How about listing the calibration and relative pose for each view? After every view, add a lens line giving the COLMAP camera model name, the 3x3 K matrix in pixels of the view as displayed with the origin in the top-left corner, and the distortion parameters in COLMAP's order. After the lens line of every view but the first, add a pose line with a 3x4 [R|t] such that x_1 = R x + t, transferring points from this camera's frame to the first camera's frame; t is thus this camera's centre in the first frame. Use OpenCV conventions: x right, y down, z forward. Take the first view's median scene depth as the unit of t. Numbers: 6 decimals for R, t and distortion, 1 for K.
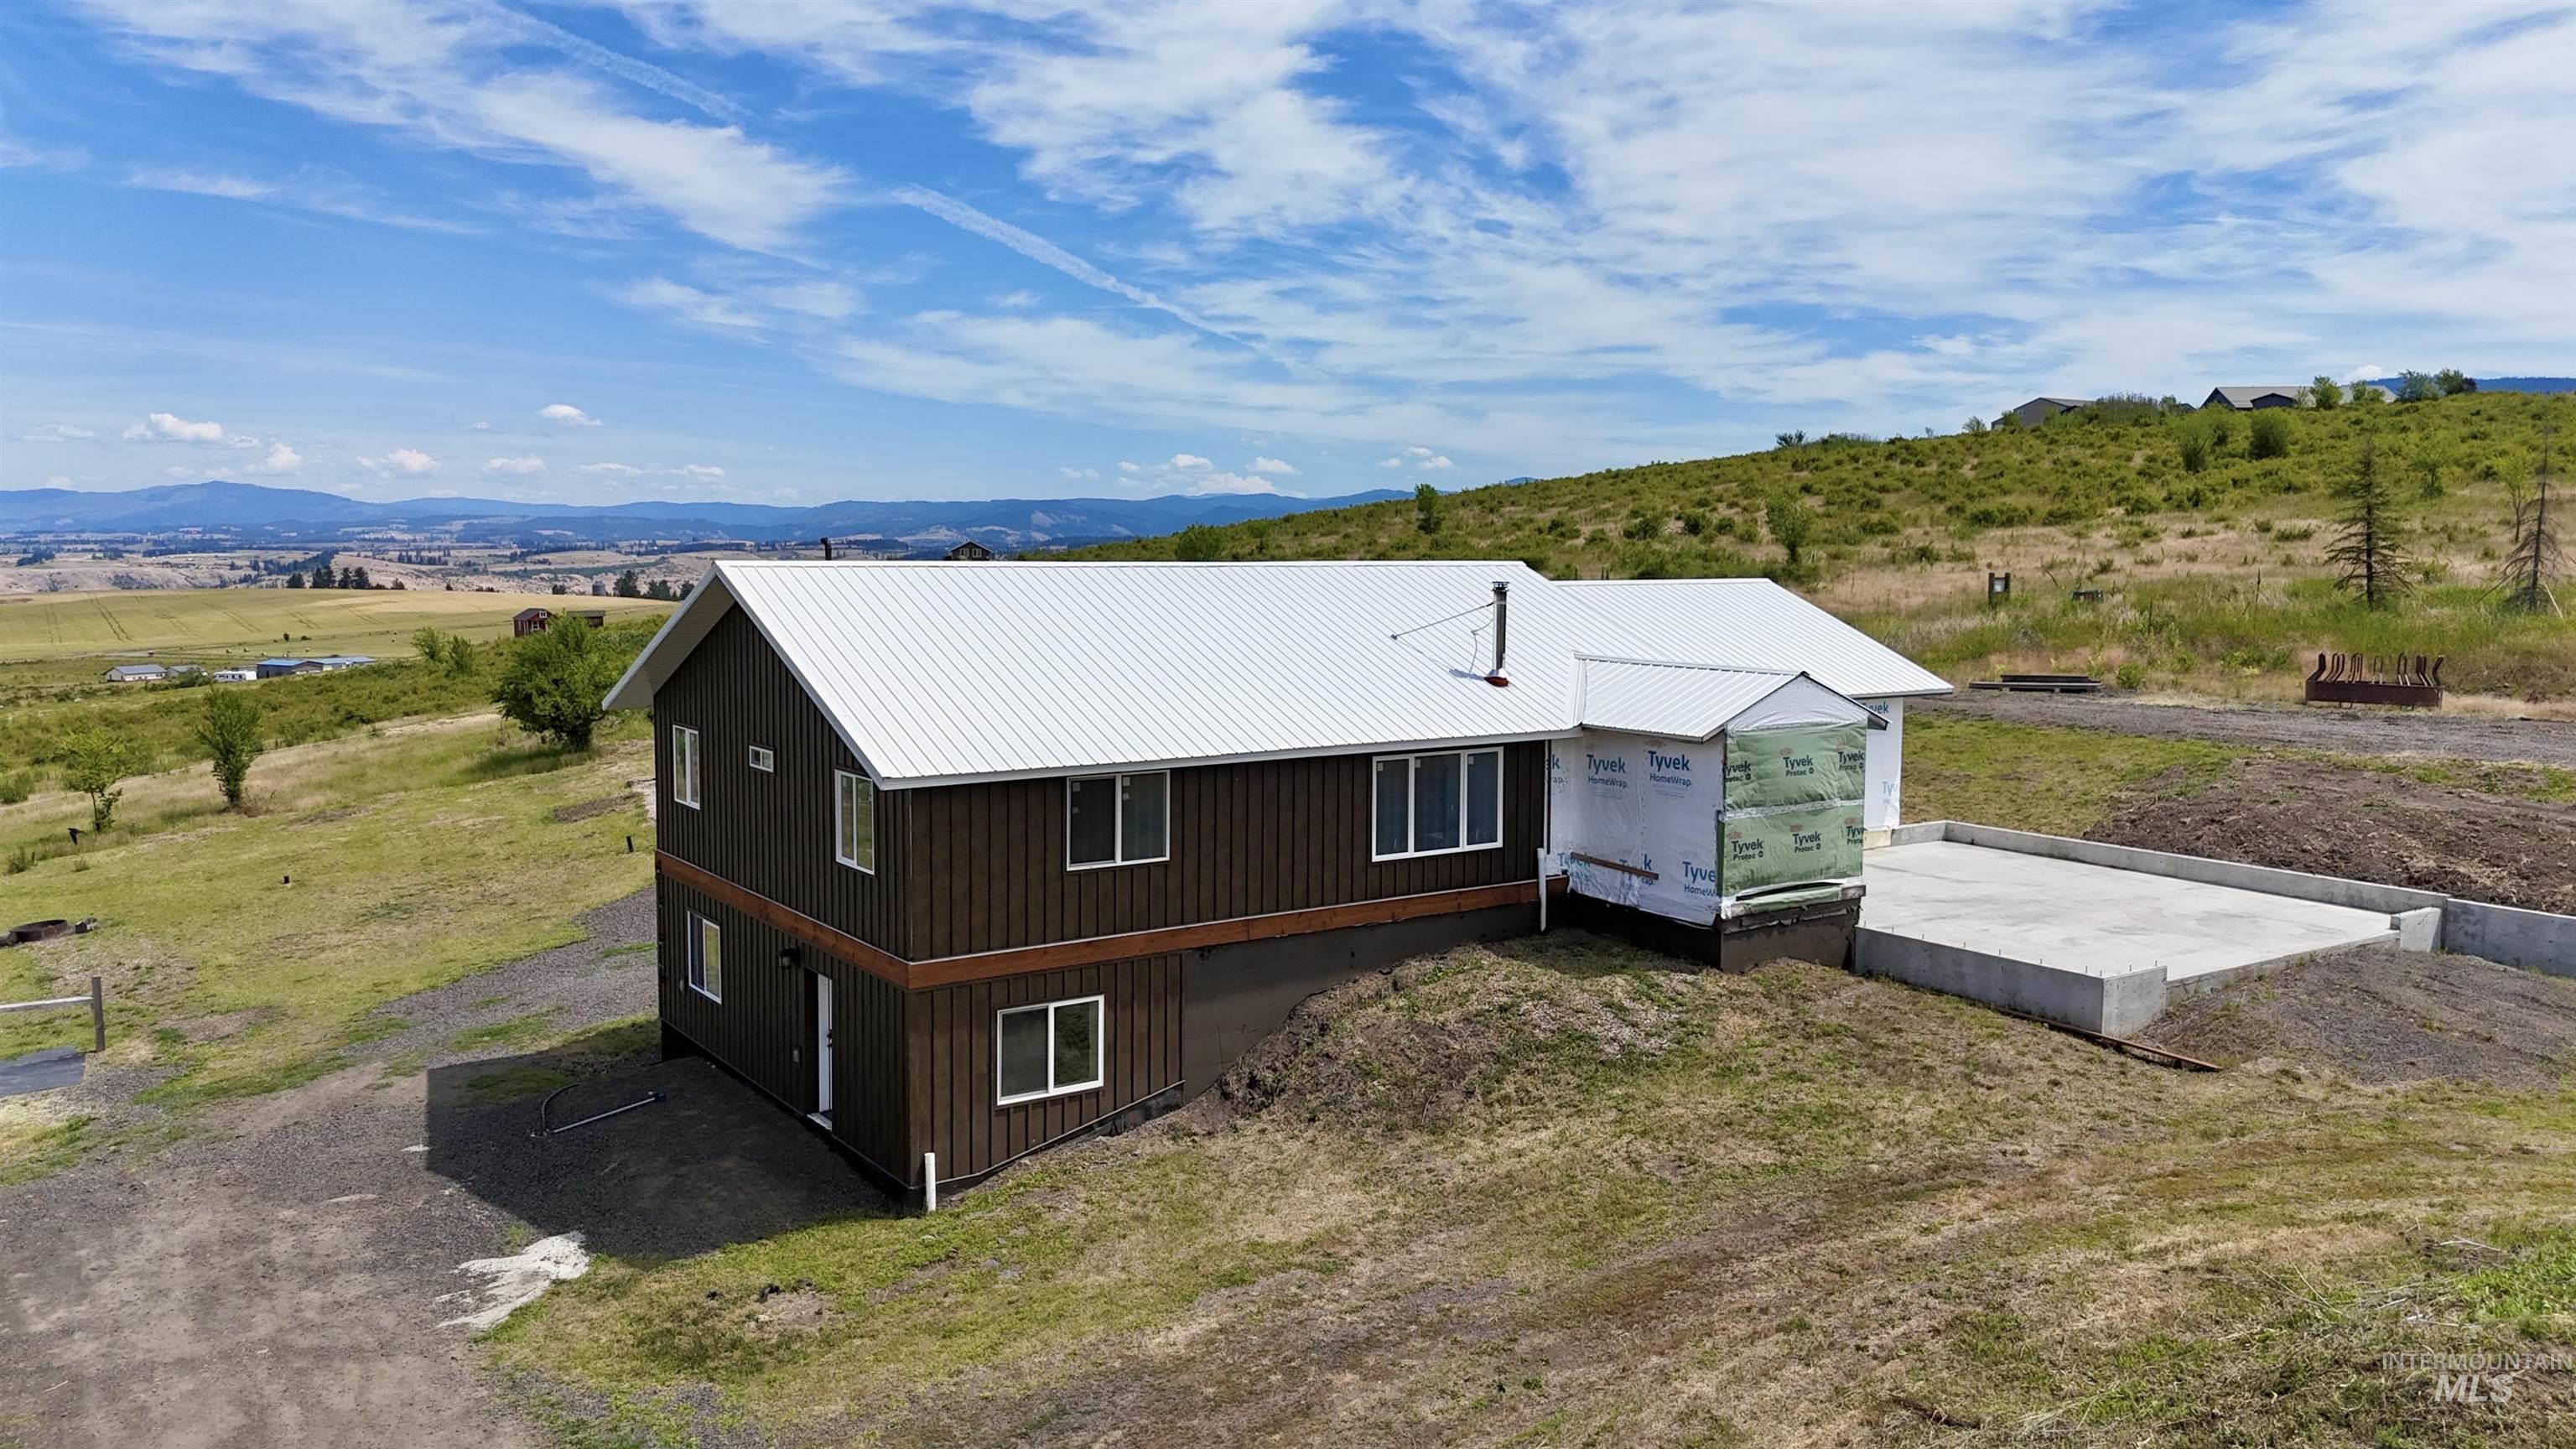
lens RADIAL K [[1901.8, 0, 1299.8], [0, 1901.8, 687.0], [0, 0, 1]] dist [0.070398, -0.069758]
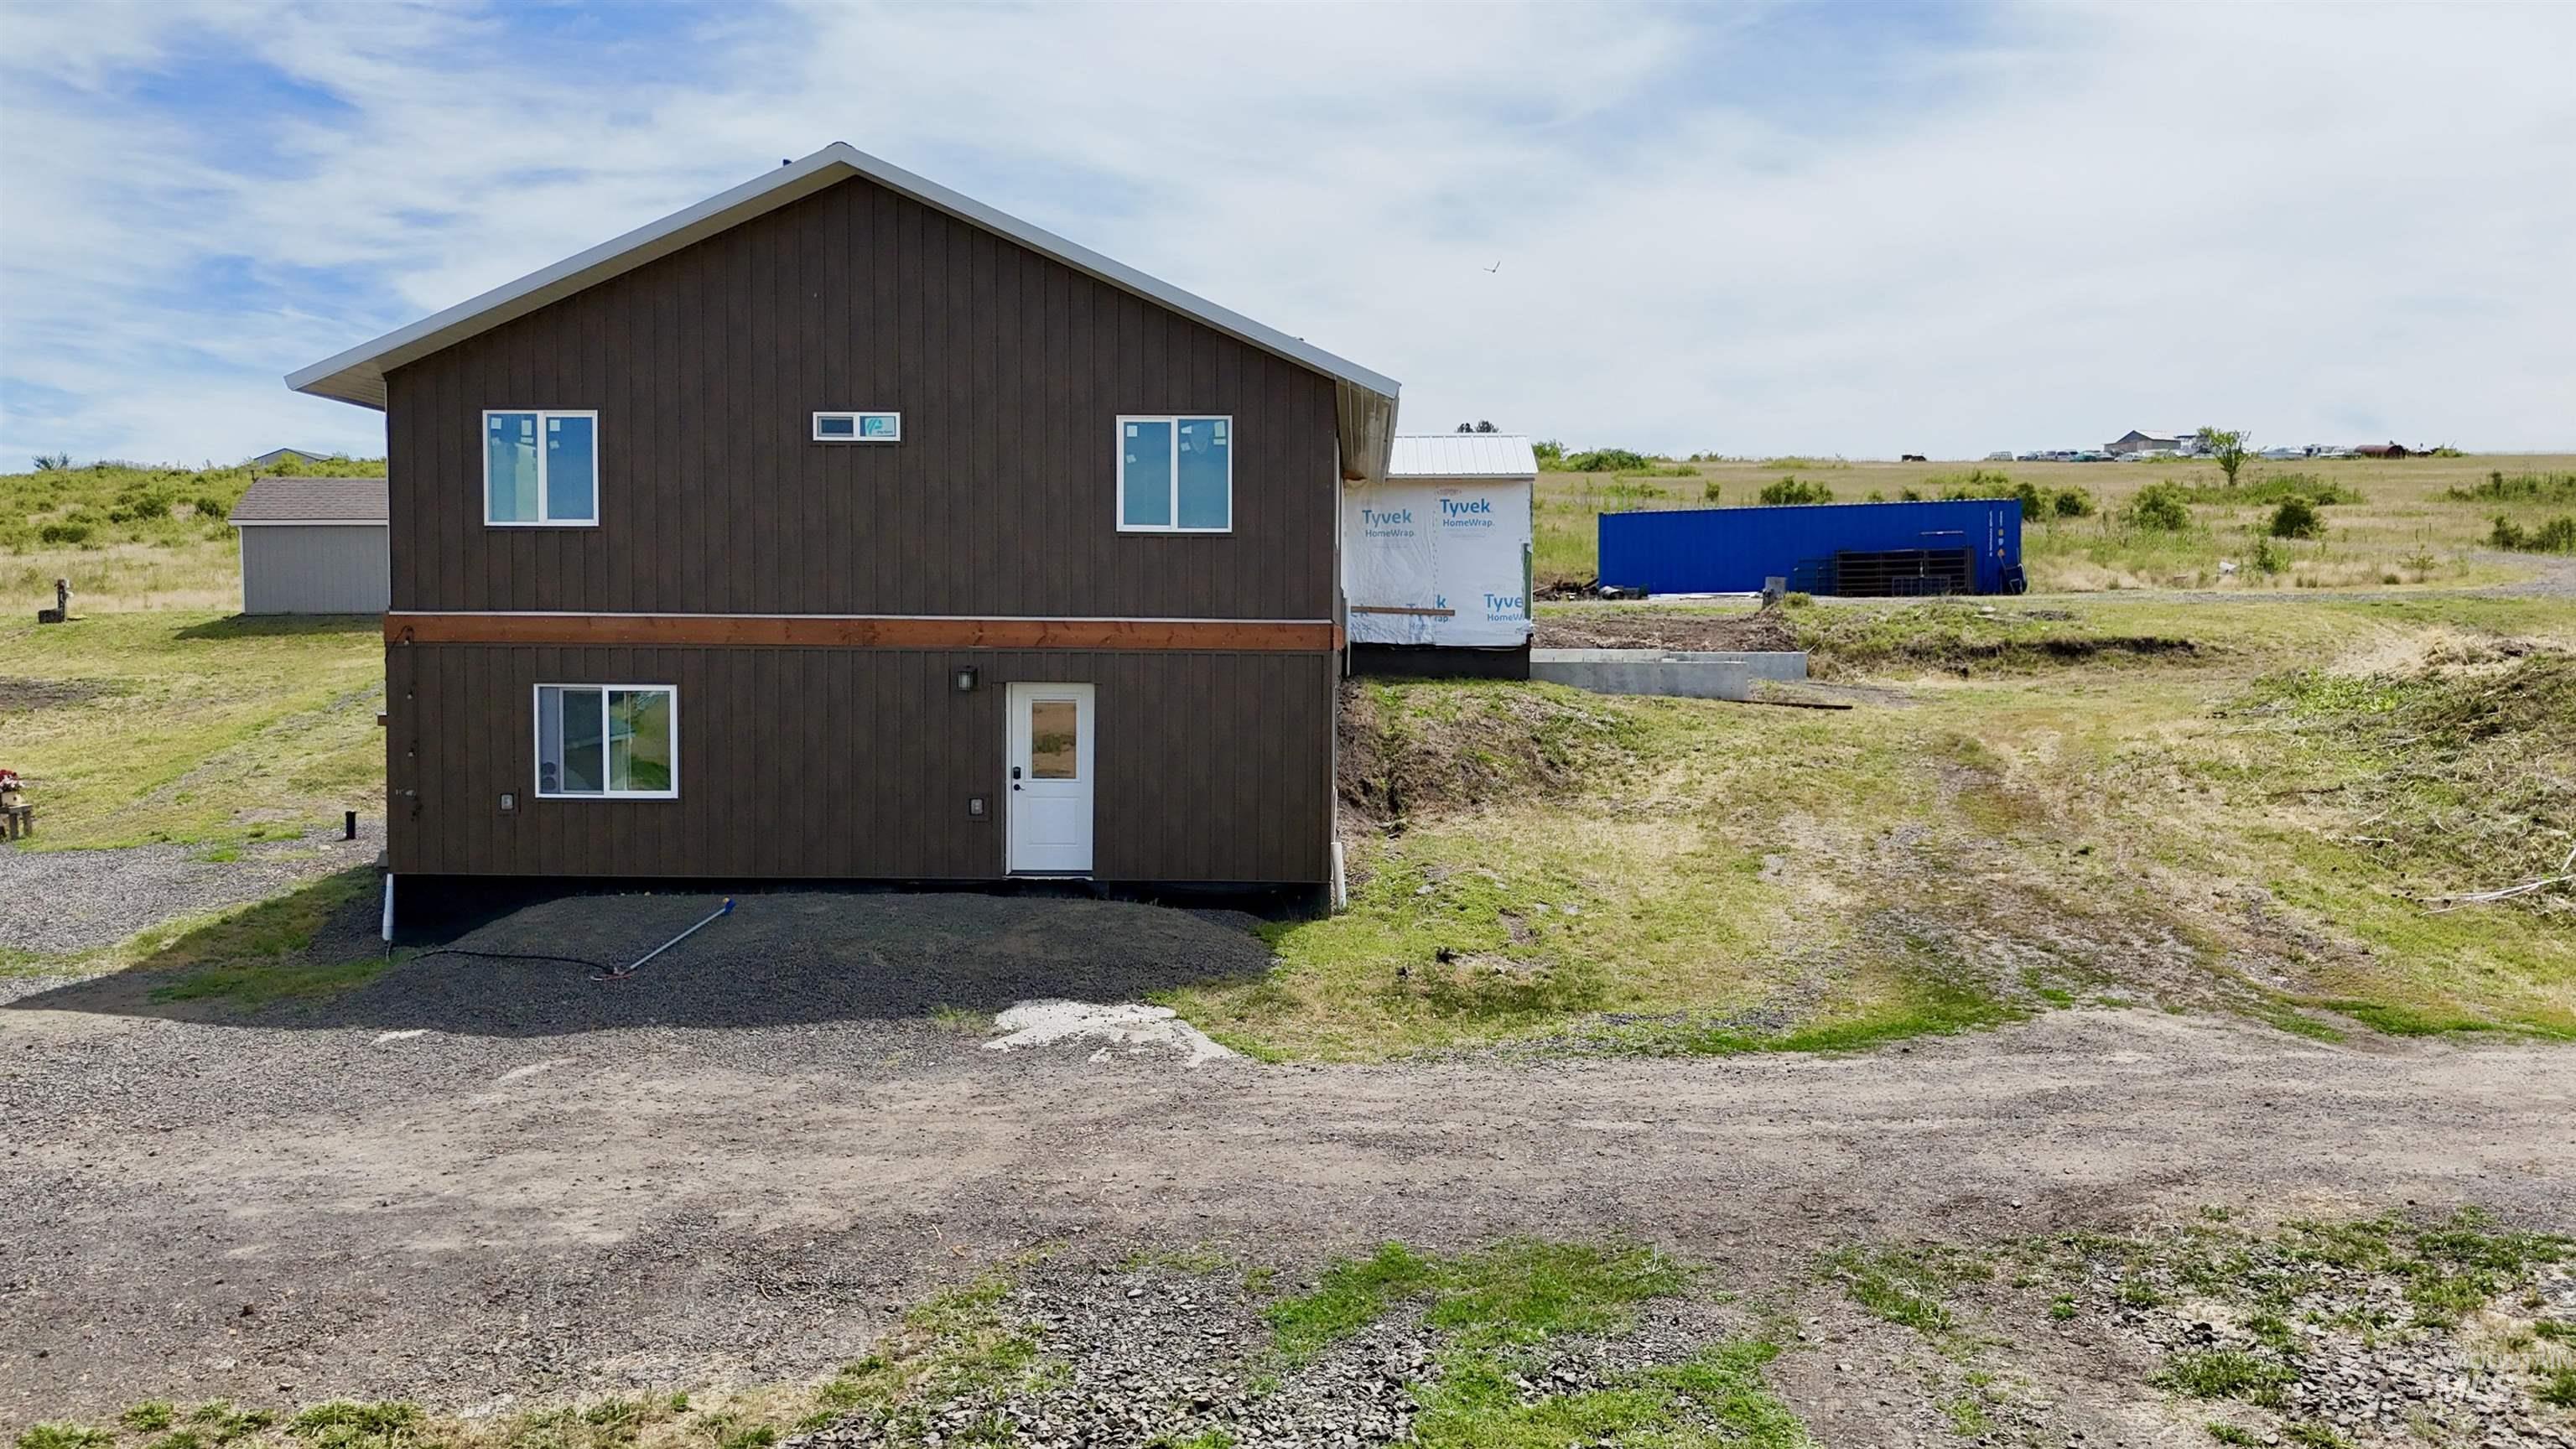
lens RADIAL K [[1901.8, 0, 1297.1], [0, 1901.8, 711.3], [0, 0, 1]] dist [0.070398, -0.069758]
pose [[0.604904, -0.032422, 0.795638, -0.297573], [0.061983, 0.998056, -0.006454, 0.062970], [-0.793882, 0.053220, 0.605738, 0.162842]]
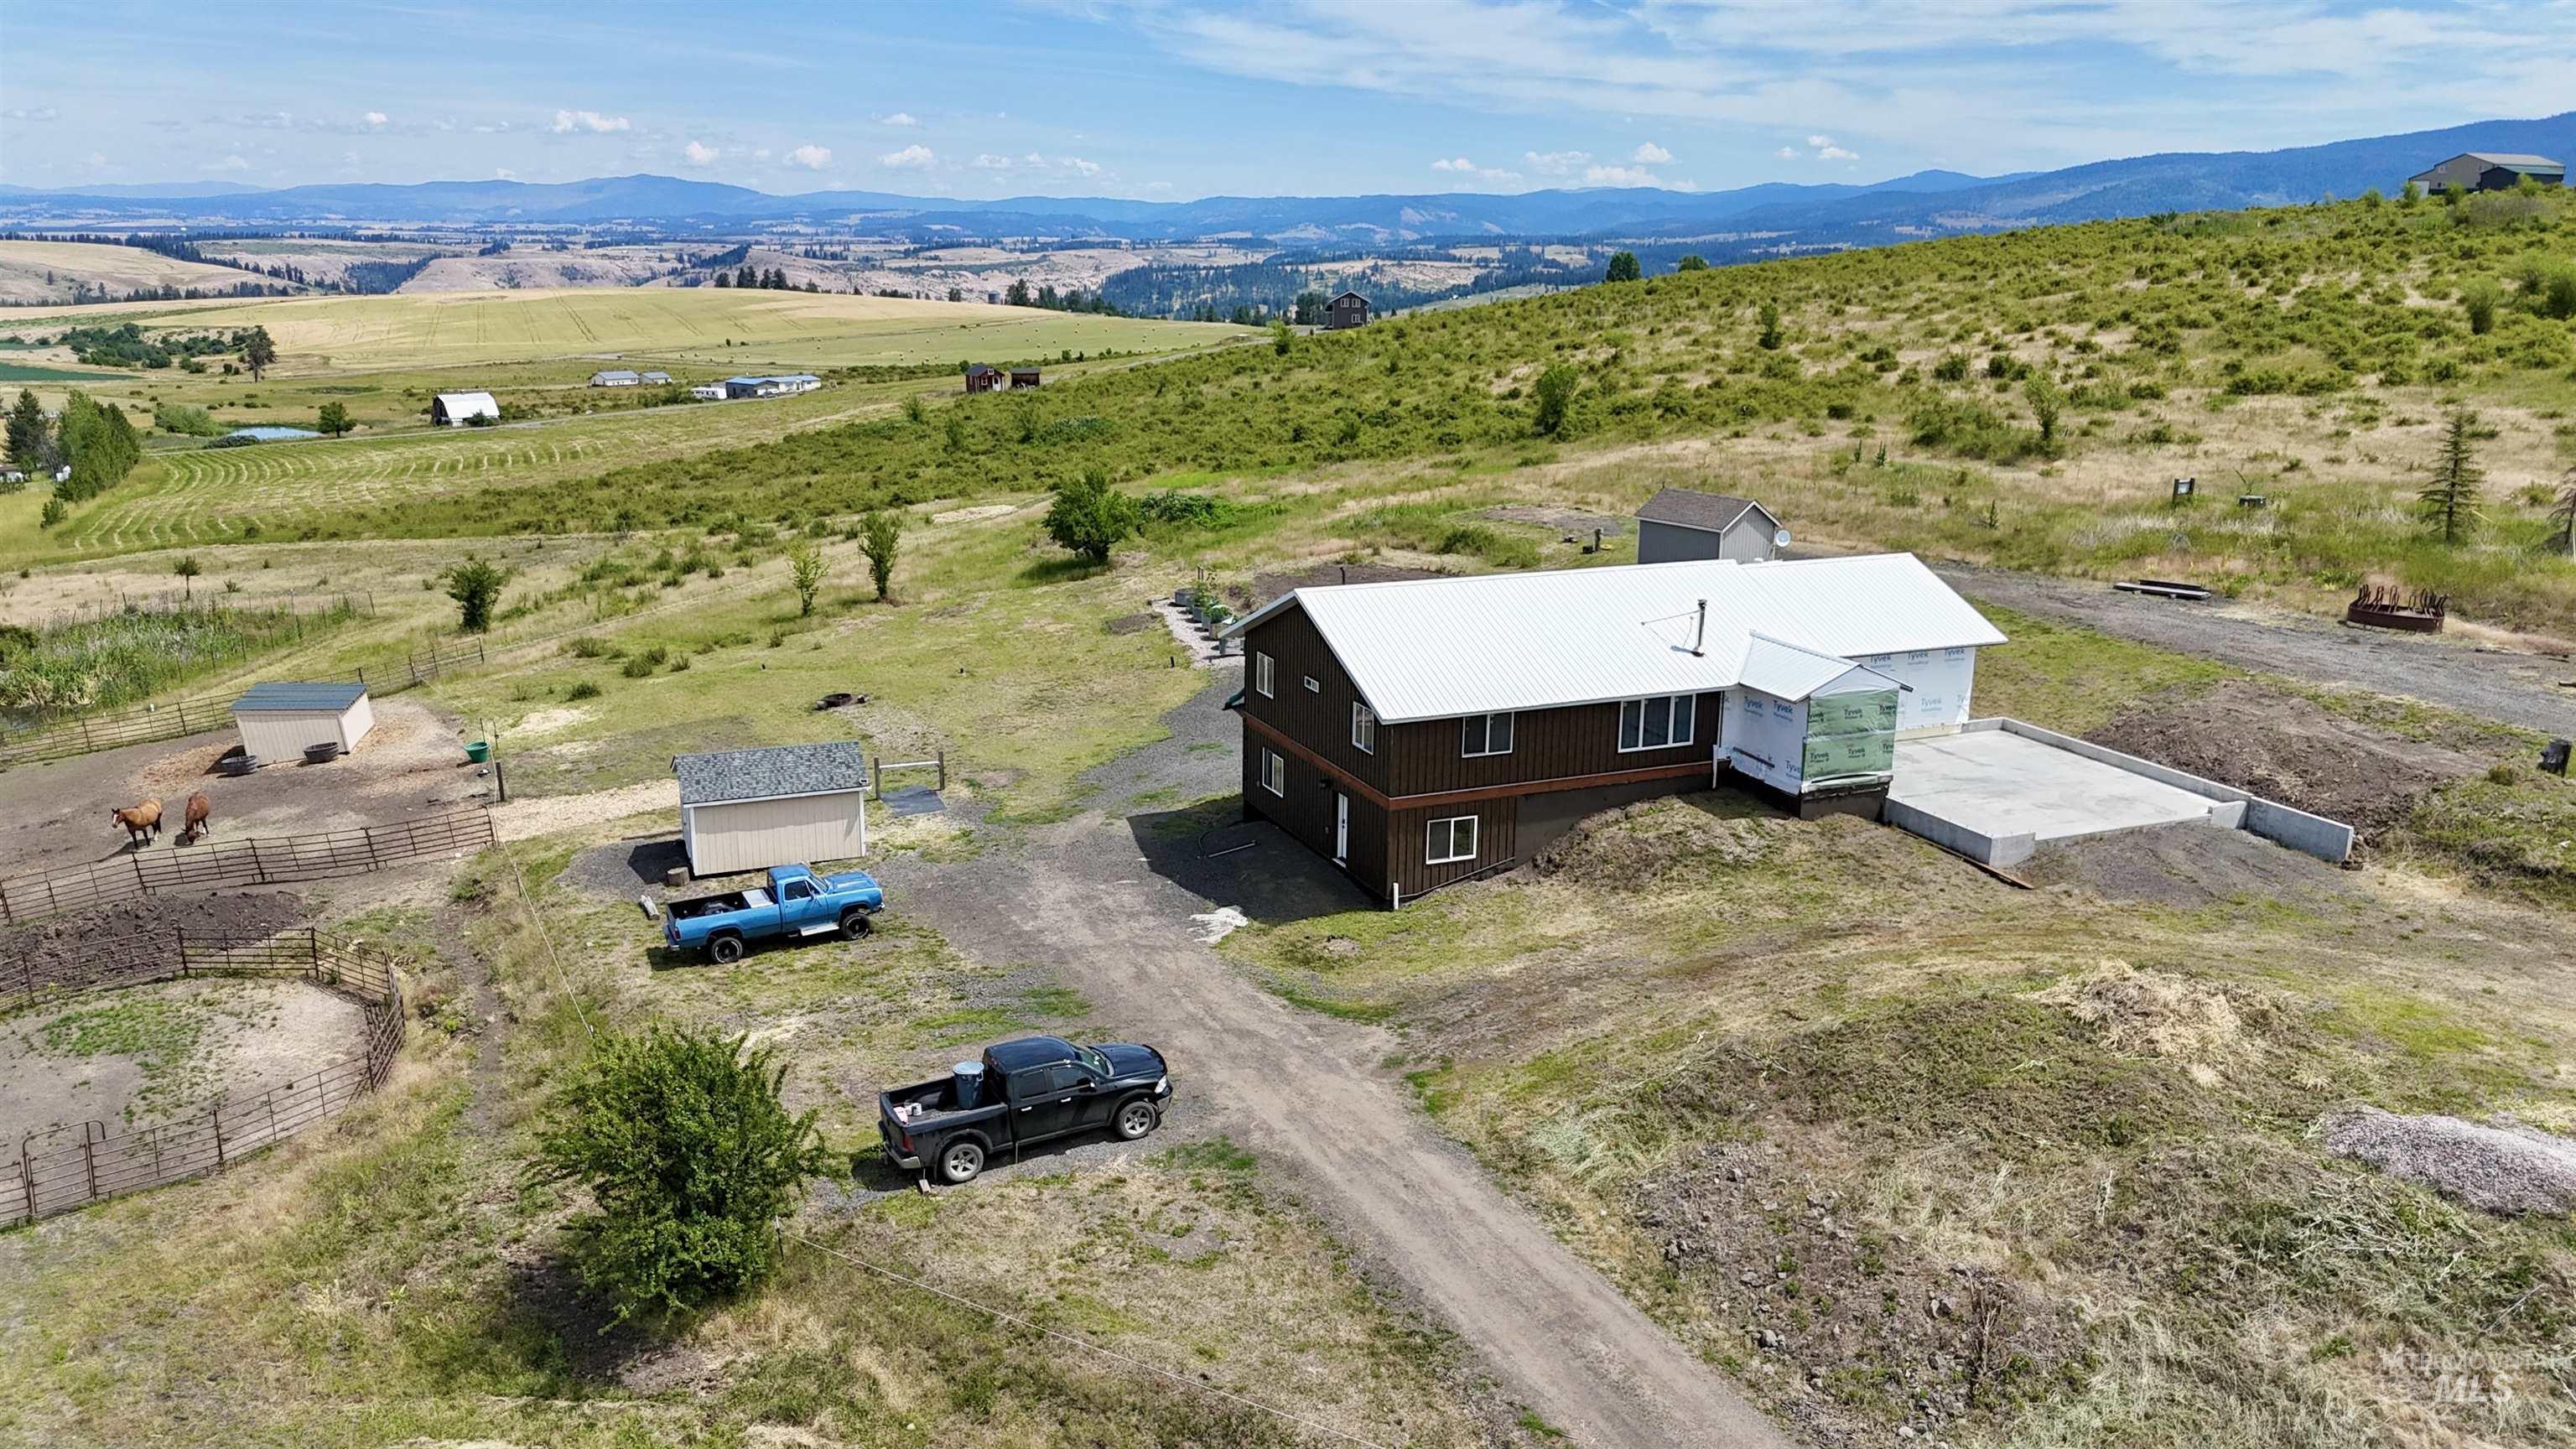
lens RADIAL K [[1901.8, 0, 1293.1], [0, 1901.8, 728.3], [0, 0, 1]] dist [0.070398, -0.069758]
pose [[0.981303, 0.055419, -0.184318, 0.026889], [-0.022652, 0.984248, 0.175336, -0.102731], [0.191132, -0.167882, 0.967101, -0.362337]]
